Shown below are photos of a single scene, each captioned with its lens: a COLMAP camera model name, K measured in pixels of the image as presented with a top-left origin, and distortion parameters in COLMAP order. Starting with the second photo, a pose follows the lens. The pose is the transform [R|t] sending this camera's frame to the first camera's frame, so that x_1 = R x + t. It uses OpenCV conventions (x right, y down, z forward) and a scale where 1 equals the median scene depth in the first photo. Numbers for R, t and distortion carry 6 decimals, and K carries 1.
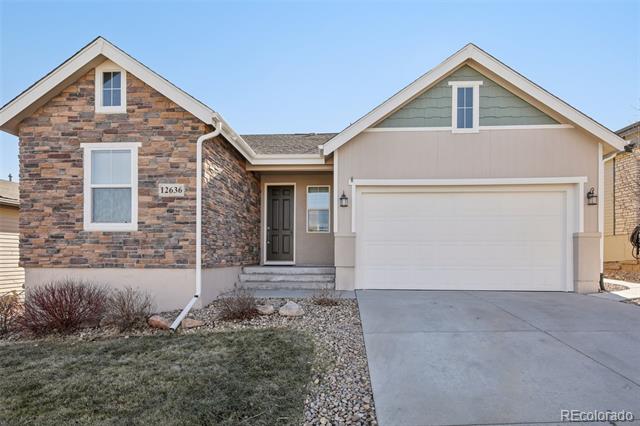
lens RADIAL K [[353.8, 0, 320.6], [0, 353.8, 256.6], [0, 0, 1]] dist [0.003689, -0.000399]
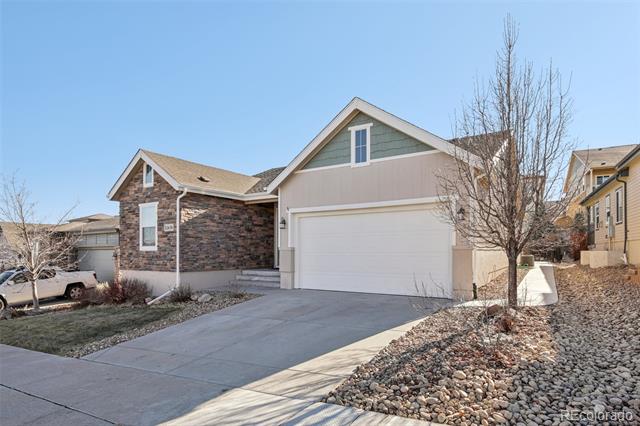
lens RADIAL K [[348.2, 0, 320.1], [0, 348.2, 249.6], [0, 0, 1]] dist [-0.001584, 0.000002]
pose [[0.881949, -0.009319, -0.471252, 1.041878], [0.004417, 0.999924, -0.011505, -0.052819], [0.471323, 0.008065, 0.881924, -0.174436]]
